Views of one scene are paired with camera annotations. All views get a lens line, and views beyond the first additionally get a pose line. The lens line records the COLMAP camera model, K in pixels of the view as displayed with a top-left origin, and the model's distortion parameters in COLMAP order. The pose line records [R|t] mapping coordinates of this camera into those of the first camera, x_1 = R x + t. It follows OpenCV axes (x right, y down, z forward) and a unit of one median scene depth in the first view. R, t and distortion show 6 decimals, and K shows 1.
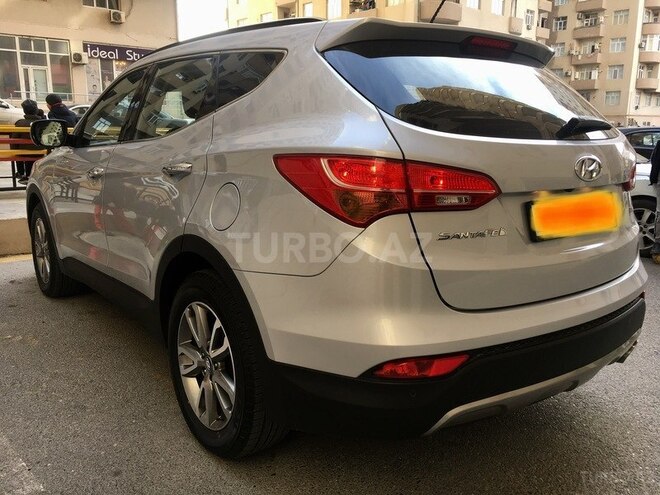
lens RADIAL K [[571.5, 0, 330.0], [0, 571.5, 247.5], [0, 0, 1]] dist [0.055365, -0.070013]
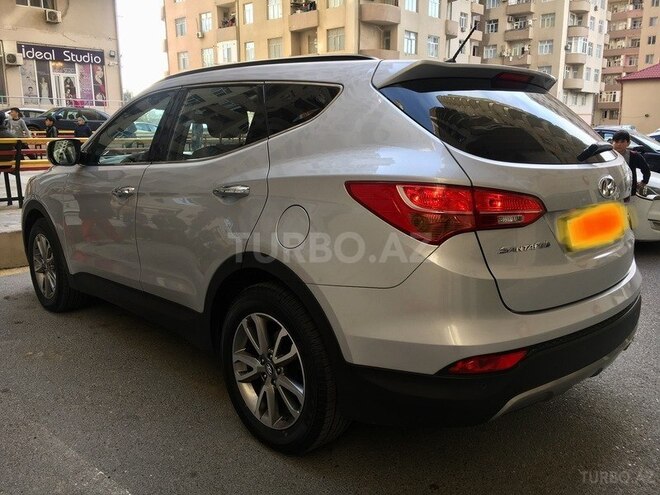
lens RADIAL K [[571.5, 0, 330.0], [0, 571.5, 247.5], [0, 0, 1]] dist [0.055365, -0.070013]
pose [[0.994429, -0.030016, 0.101045, -0.199058], [0.029846, 0.999549, 0.003196, -0.029097], [-0.101096, -0.000163, 0.994877, -0.096584]]
